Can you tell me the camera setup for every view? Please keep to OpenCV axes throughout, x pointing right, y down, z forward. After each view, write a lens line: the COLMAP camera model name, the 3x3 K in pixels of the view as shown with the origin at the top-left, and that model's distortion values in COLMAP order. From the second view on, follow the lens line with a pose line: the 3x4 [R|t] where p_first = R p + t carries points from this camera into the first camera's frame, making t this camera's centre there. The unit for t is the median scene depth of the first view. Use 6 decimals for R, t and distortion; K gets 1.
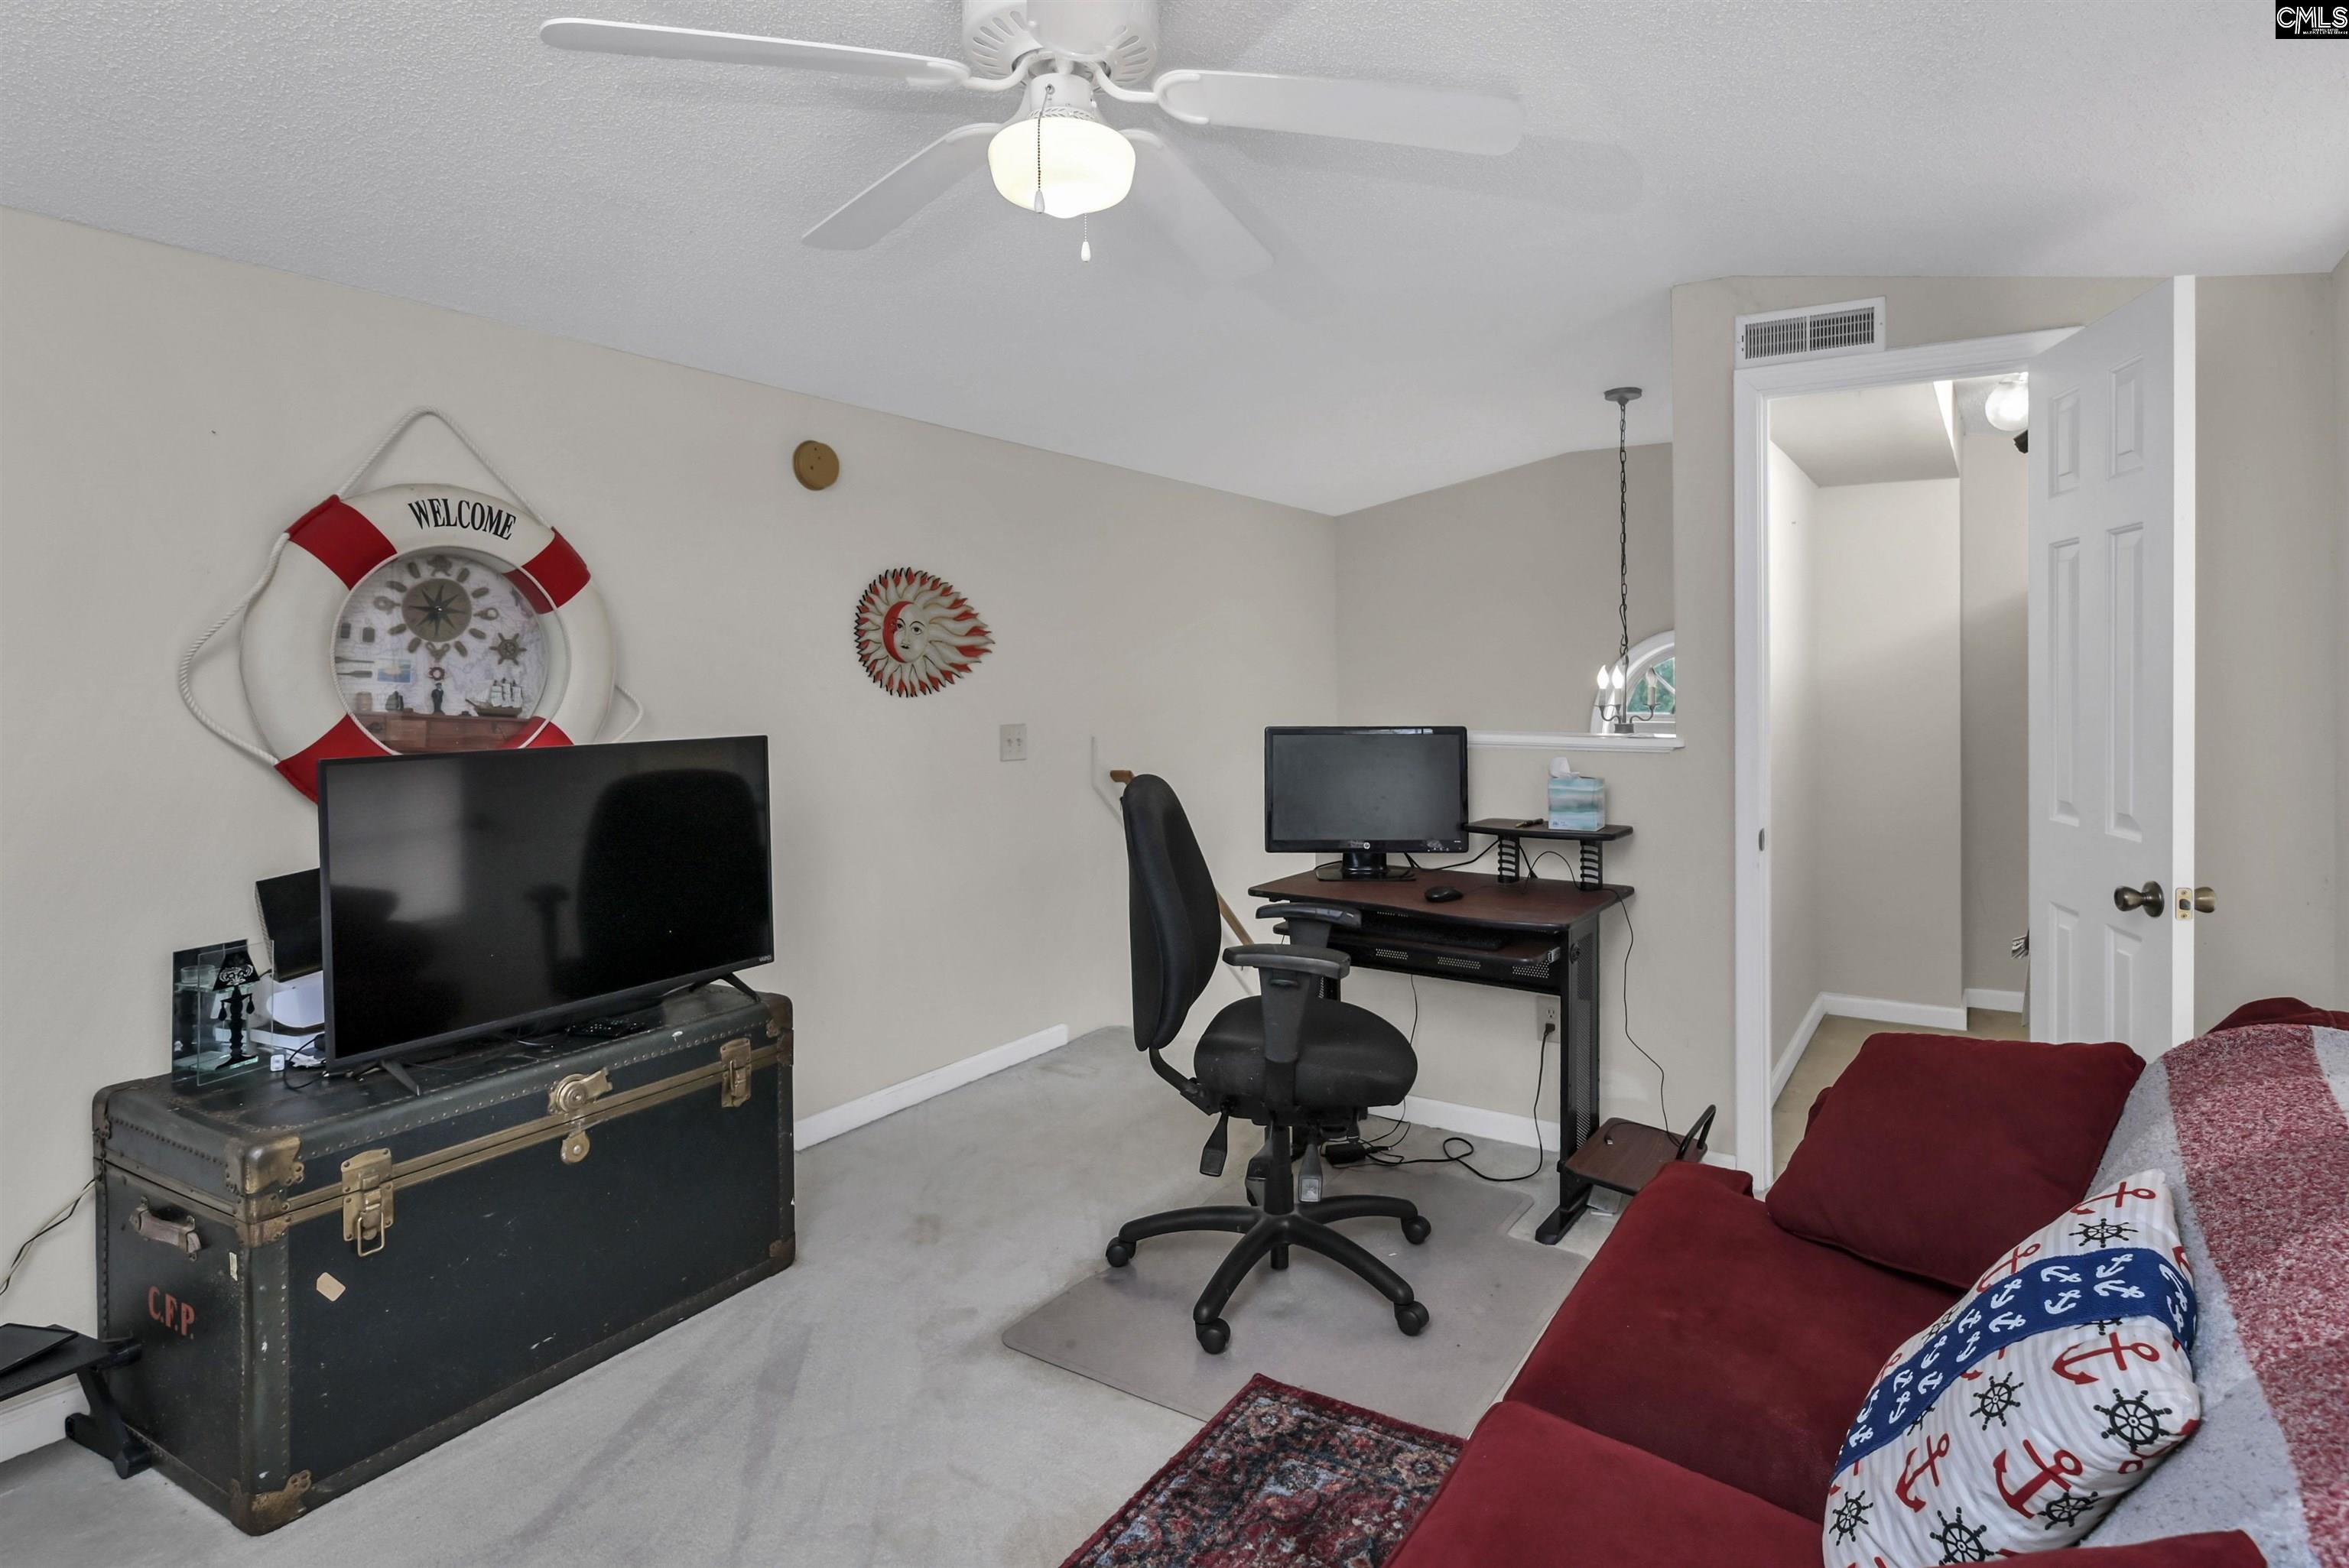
lens RADIAL K [[1237.0, 0, 1250.0], [0, 1237.0, 706.1], [0, 0, 1]] dist [-0.002135, -0.000173]
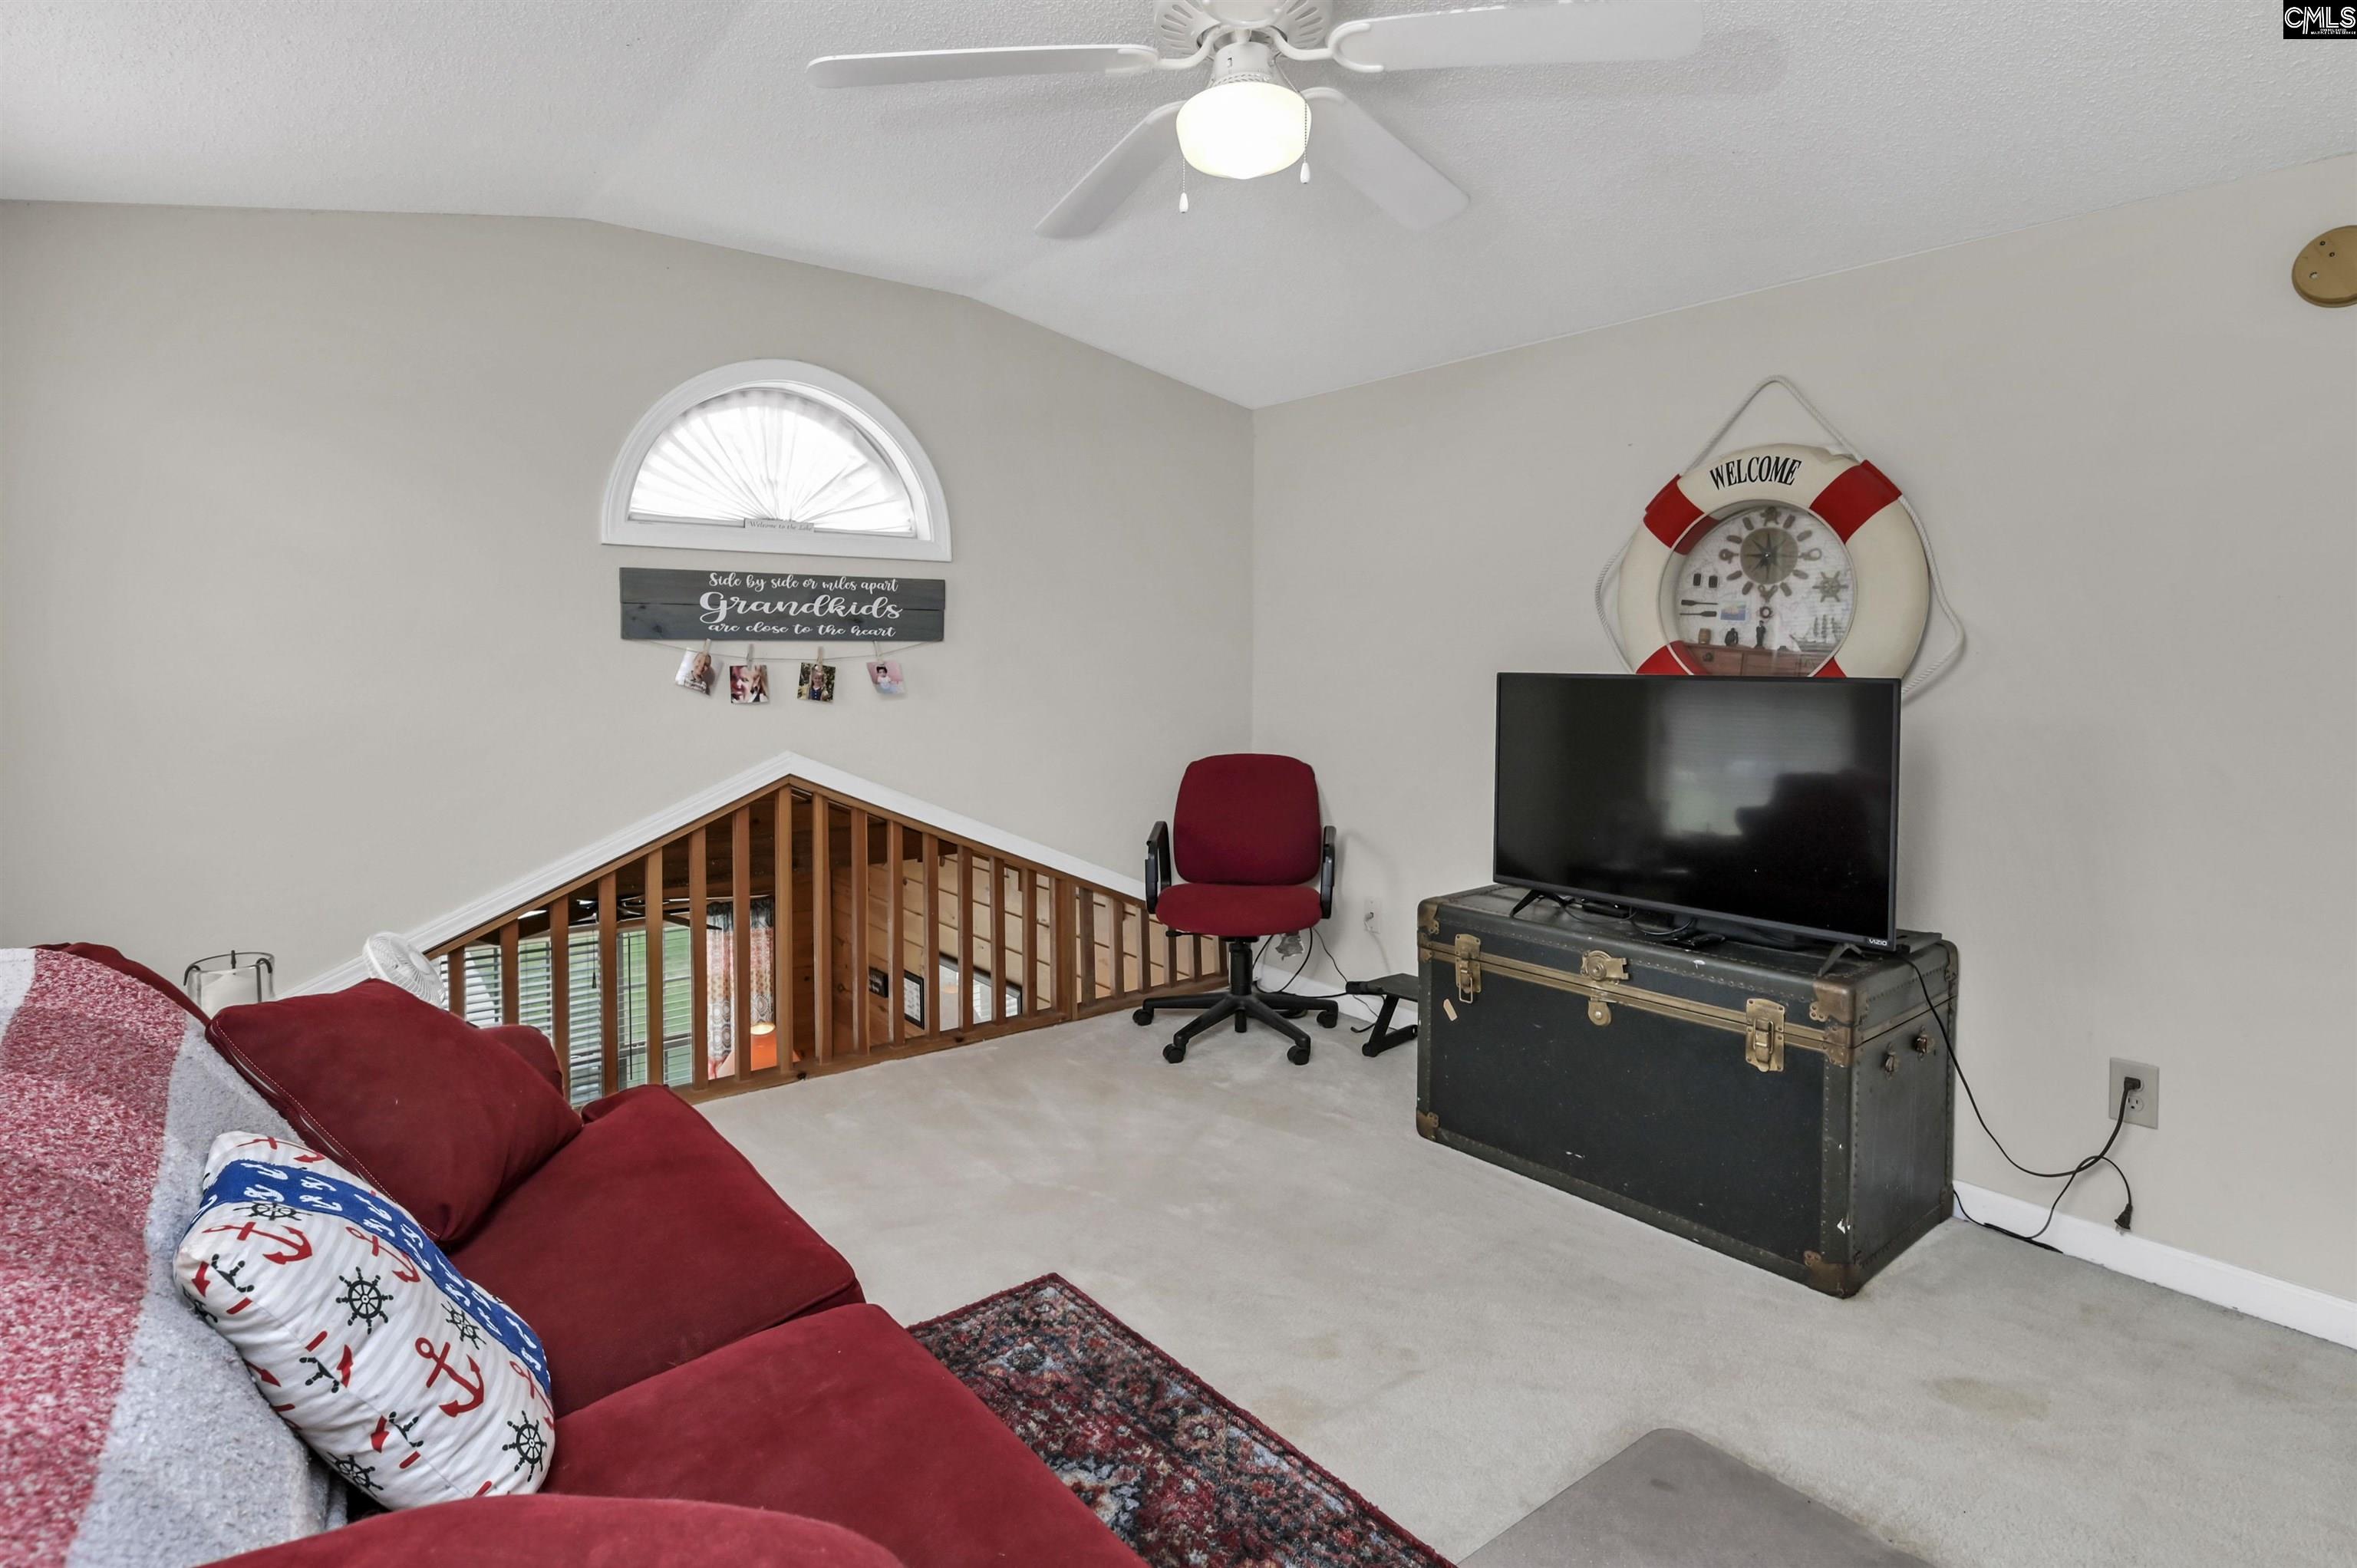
lens RADIAL K [[1233.4, 0, 1169.6], [0, 1233.4, 697.5], [0, 0, 1]] dist [0.002955, 0.000043]
pose [[-0.362725, 0.046964, -0.930712, 0.611494], [-0.016092, 0.998265, 0.056644, -0.003535], [0.931757, 0.035524, -0.361339, 0.921255]]
